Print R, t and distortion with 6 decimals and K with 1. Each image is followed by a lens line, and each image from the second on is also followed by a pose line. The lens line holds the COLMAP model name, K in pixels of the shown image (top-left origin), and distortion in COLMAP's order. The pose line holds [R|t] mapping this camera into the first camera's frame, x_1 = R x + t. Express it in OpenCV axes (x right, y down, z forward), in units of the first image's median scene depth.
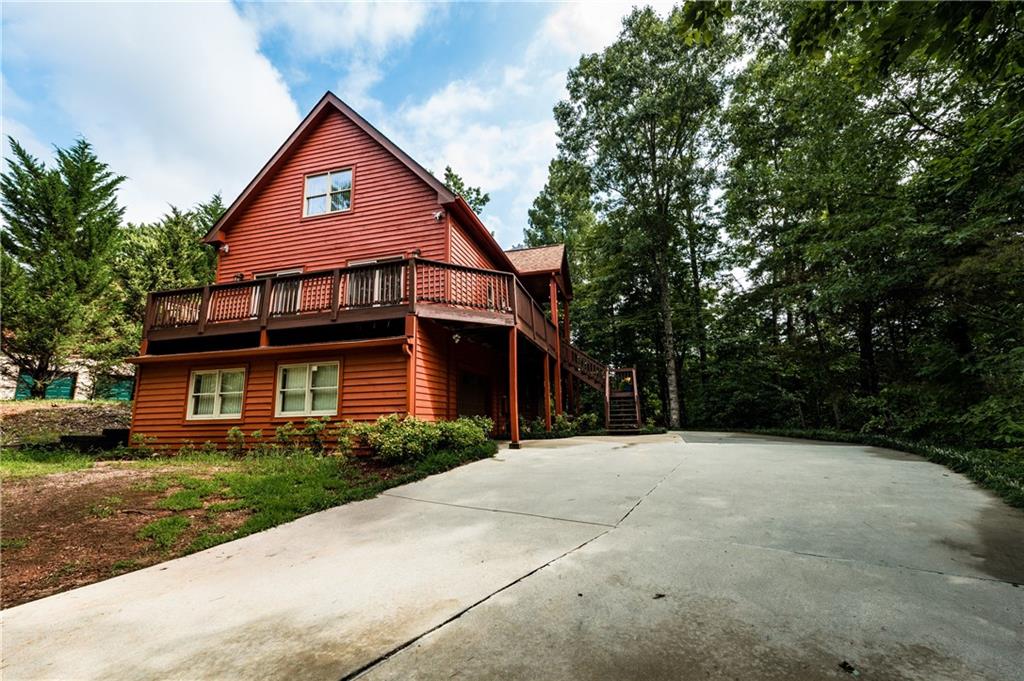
lens RADIAL K [[422.0, 0, 515.0], [0, 422.0, 342.7], [0, 0, 1]] dist [0.000275, 0.000039]
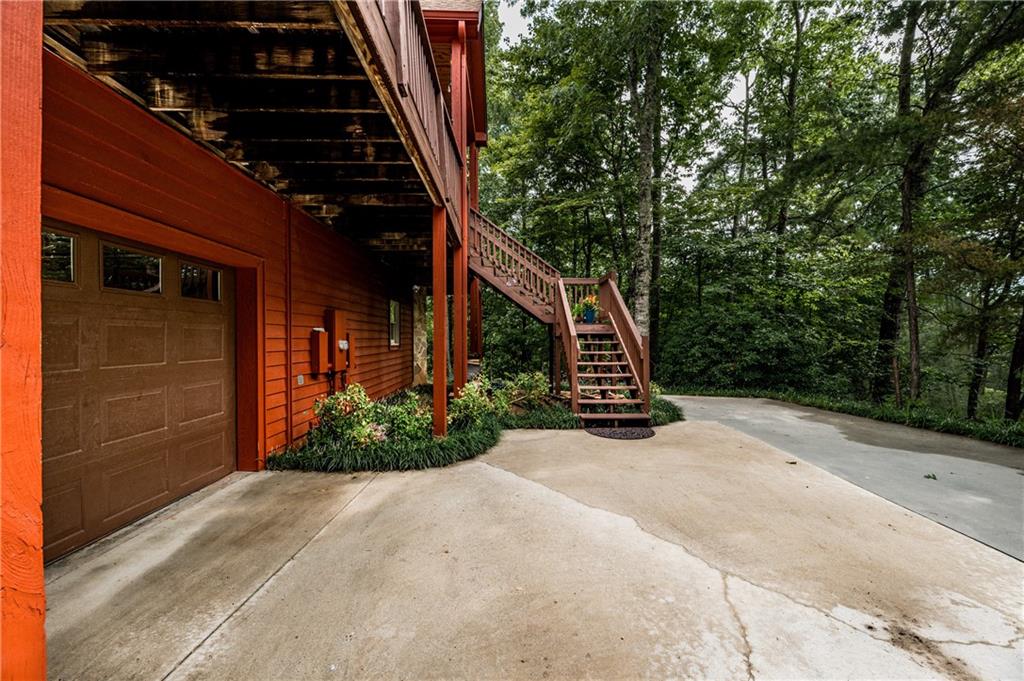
lens RADIAL K [[422.0, 0, 509.9], [0, 422.0, 340.7], [0, 0, 1]] dist [0.000275, 0.000039]
pose [[0.956154, 0.017401, 0.292348, 0.026552], [-0.070975, 0.982244, 0.173666, 0.057882], [-0.284135, -0.186801, 0.940411, 0.571415]]
